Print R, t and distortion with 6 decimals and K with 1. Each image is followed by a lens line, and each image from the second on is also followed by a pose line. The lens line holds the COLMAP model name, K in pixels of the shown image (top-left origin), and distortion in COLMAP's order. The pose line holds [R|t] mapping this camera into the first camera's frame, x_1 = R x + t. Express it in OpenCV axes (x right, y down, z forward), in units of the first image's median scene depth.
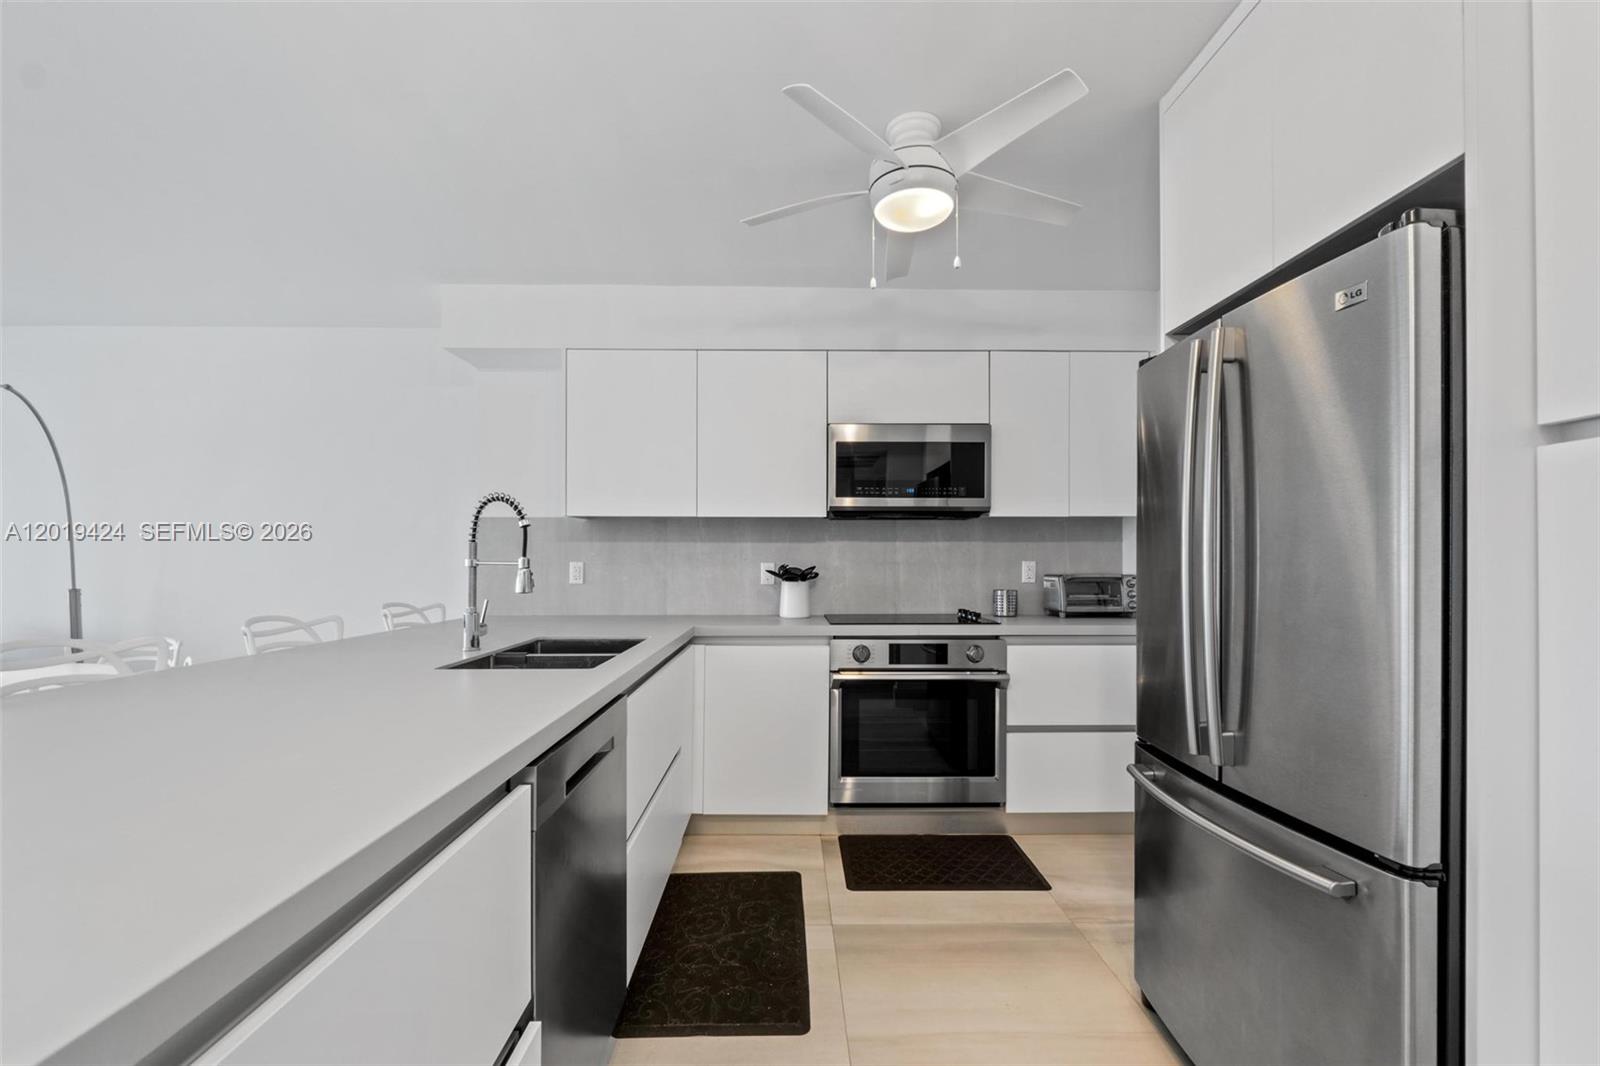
lens RADIAL K [[719.9, 0, 800.0], [0, 719.9, 575.7], [0, 0, 1]] dist [-0.001409, -0.000219]
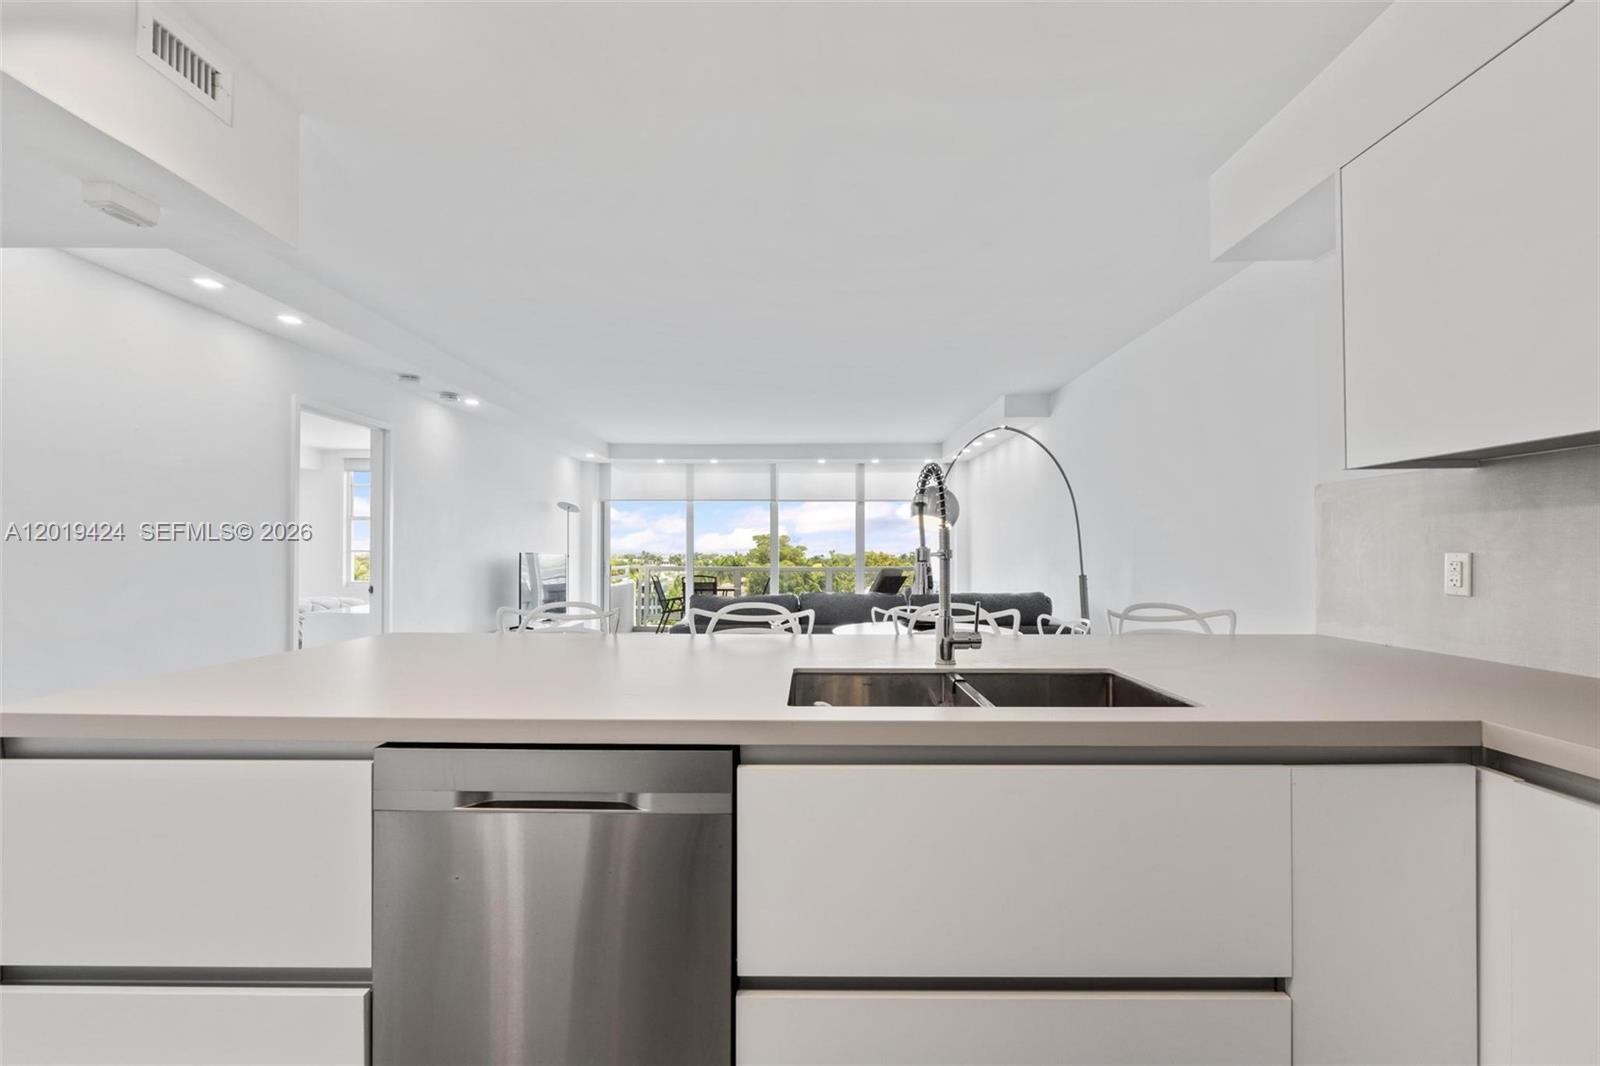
lens RADIAL K [[687.8, 0, 803.8], [0, 687.8, 544.3], [0, 0, 1]] dist [0.000916, 0.000217]
pose [[-0.020678, -0.013077, -0.999701, 0.190114], [-0.021642, 0.999686, -0.012629, -0.008874], [0.999552, 0.021375, -0.020955, 0.544886]]
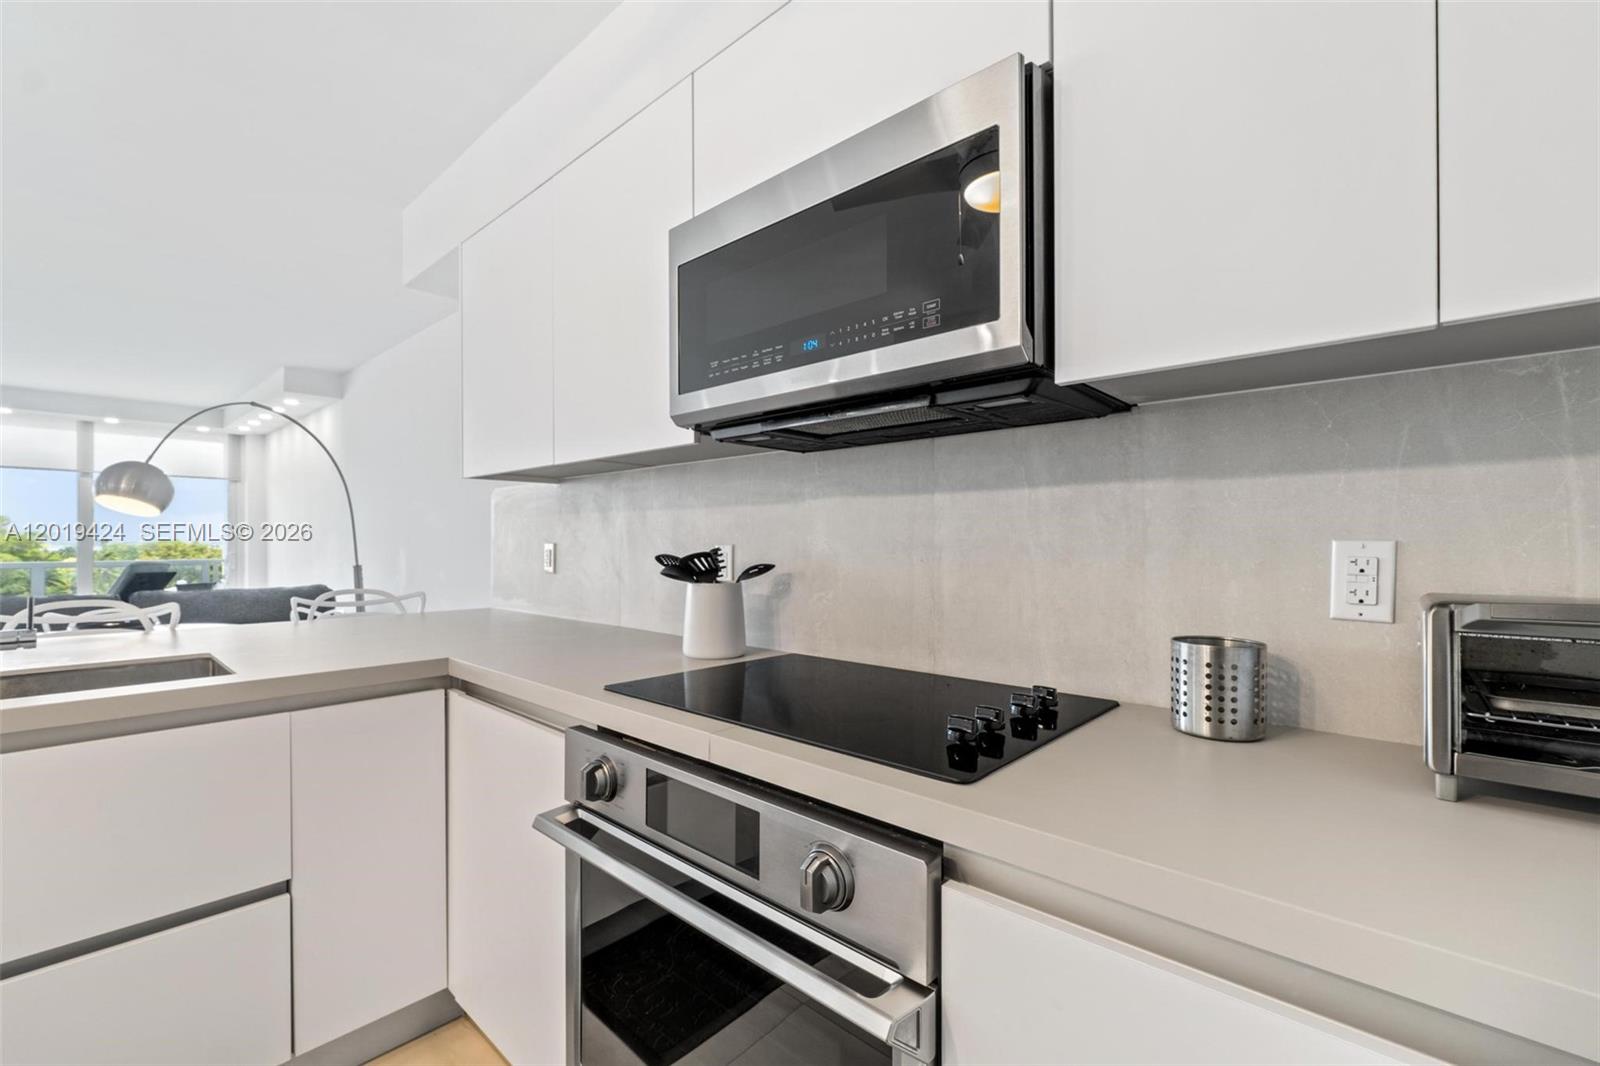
lens RADIAL K [[687.8, 0, 803.8], [0, 687.8, 544.3], [0, 0, 1]] dist [0.000916, 0.000217]
pose [[0.725423, 0.001492, -0.688302, 0.350412], [-0.017313, 0.999721, -0.016080, -0.010902], [0.688086, 0.023581, 0.725246, 0.675559]]
